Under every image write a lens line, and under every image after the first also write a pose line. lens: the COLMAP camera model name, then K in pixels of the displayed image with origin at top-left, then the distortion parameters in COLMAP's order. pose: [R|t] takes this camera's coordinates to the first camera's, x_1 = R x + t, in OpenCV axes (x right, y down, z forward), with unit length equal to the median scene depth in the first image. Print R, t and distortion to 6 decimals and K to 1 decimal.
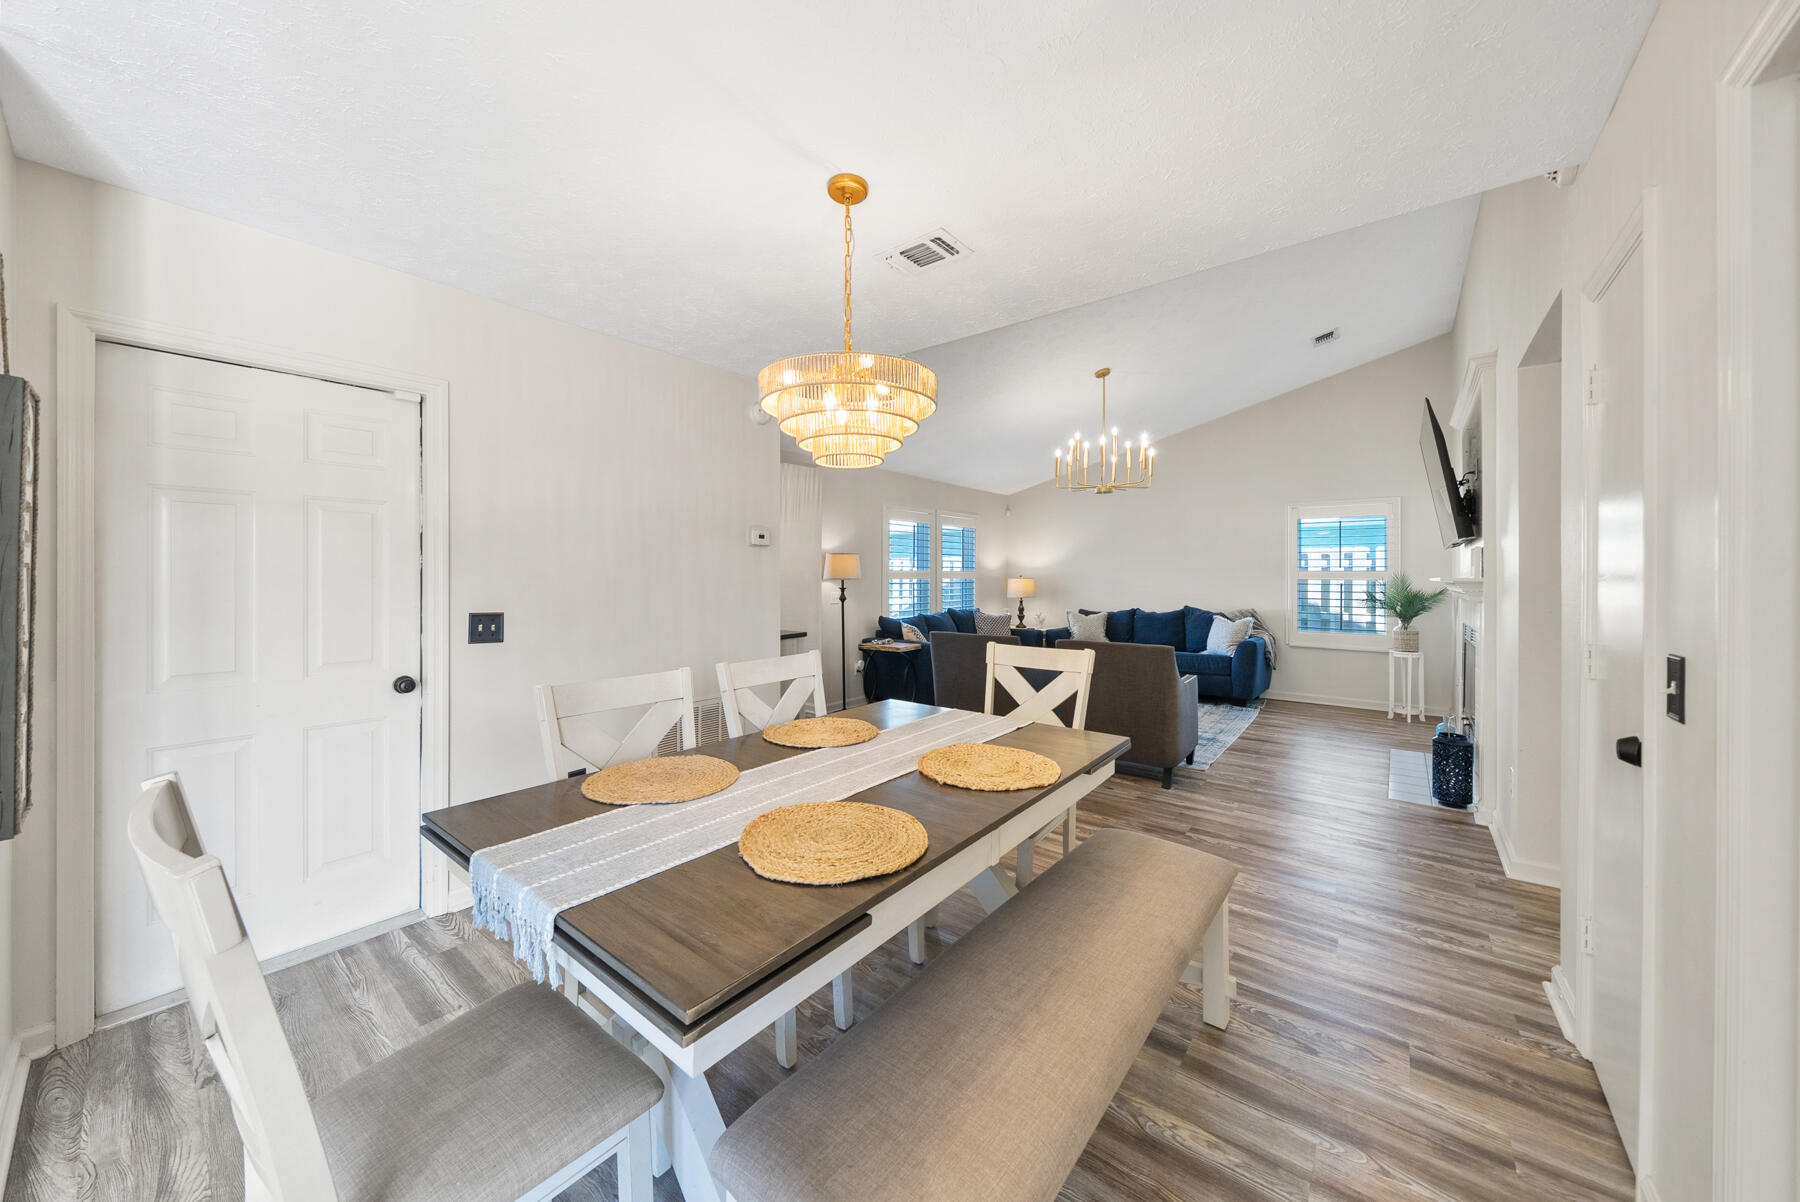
lens RADIAL K [[619.9, 0, 891.7], [0, 619.9, 587.3], [0, 0, 1]] dist [-0.003176, -0.000811]
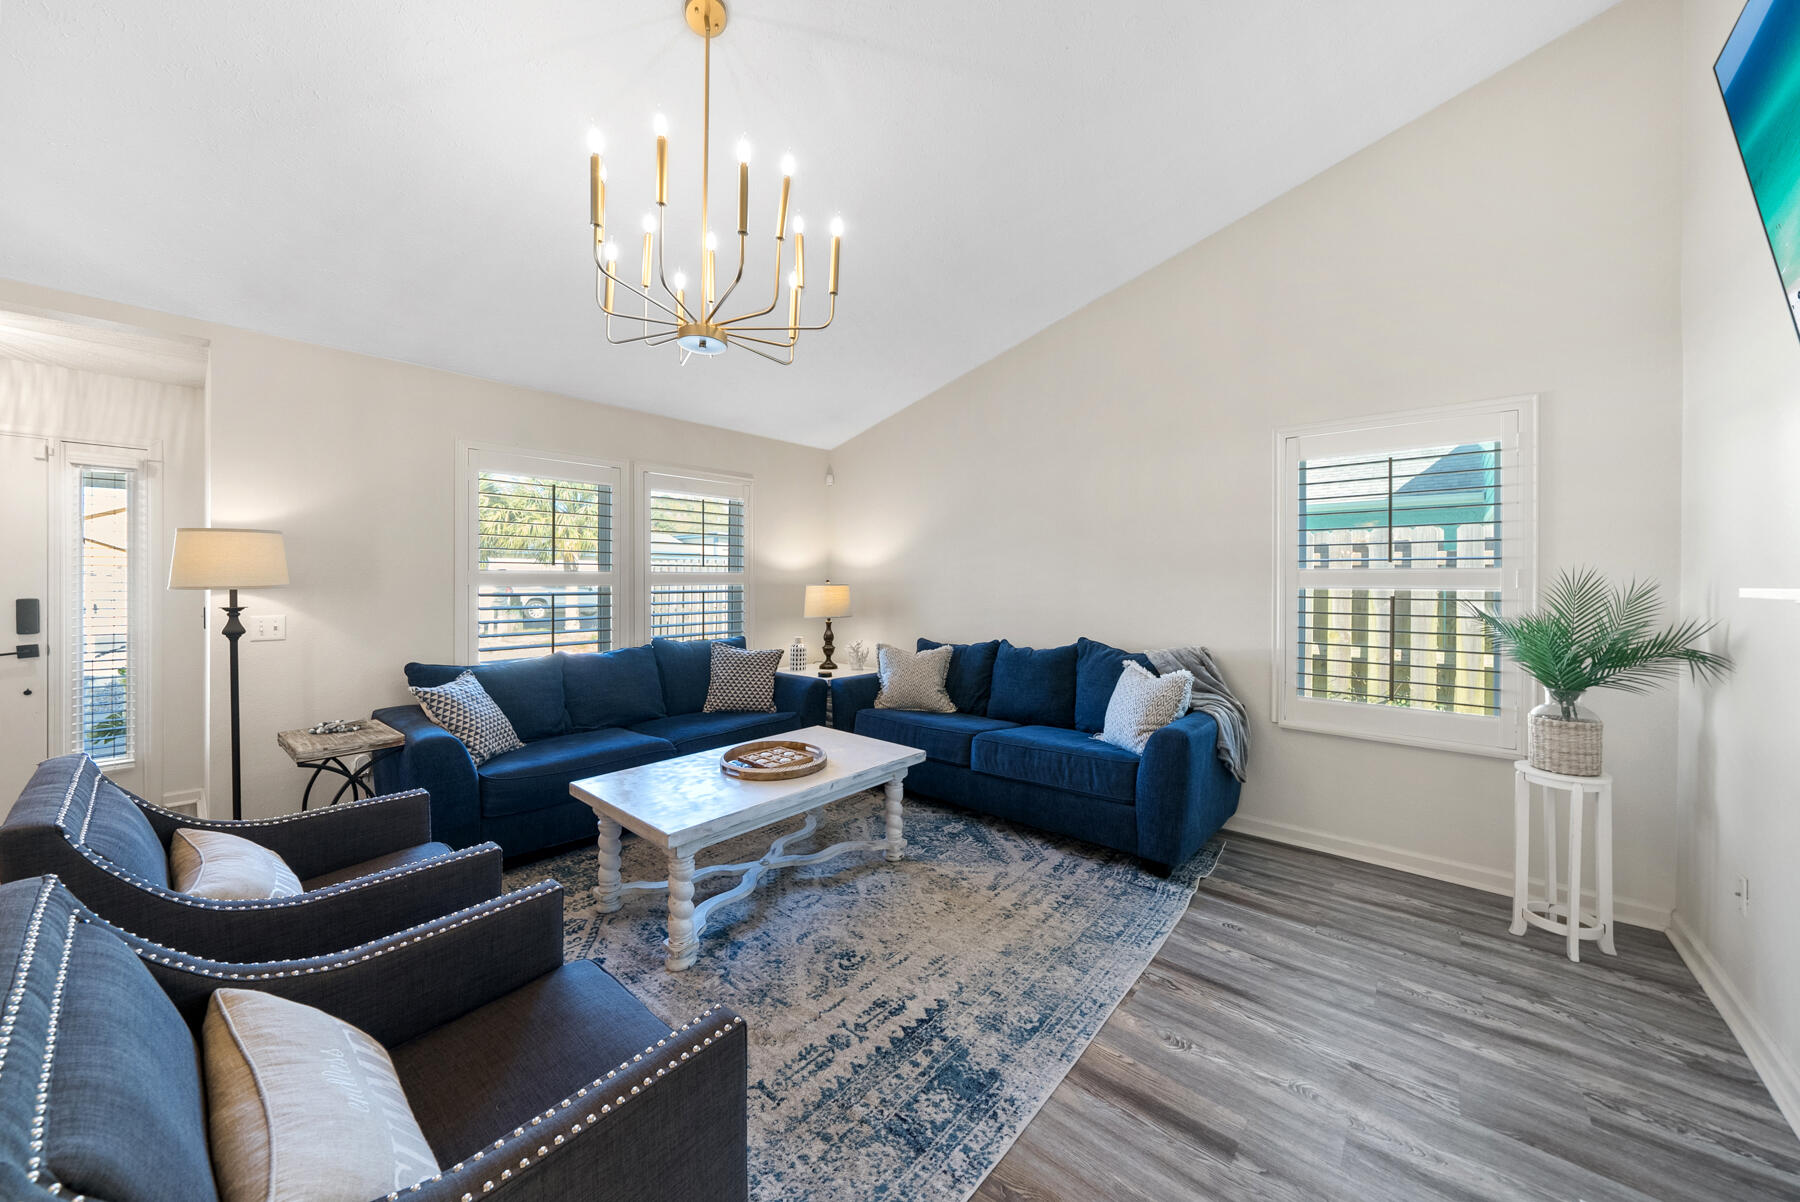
lens RADIAL K [[619.9, 0, 886.1], [0, 619.9, 595.9], [0, 0, 1]] dist [-0.003176, -0.000811]
pose [[0.998761, 0.001528, -0.049732, 0.337908], [-0.001209, 0.999978, 0.006459, -0.008682], [0.049741, -0.006391, 0.998742, 0.472801]]
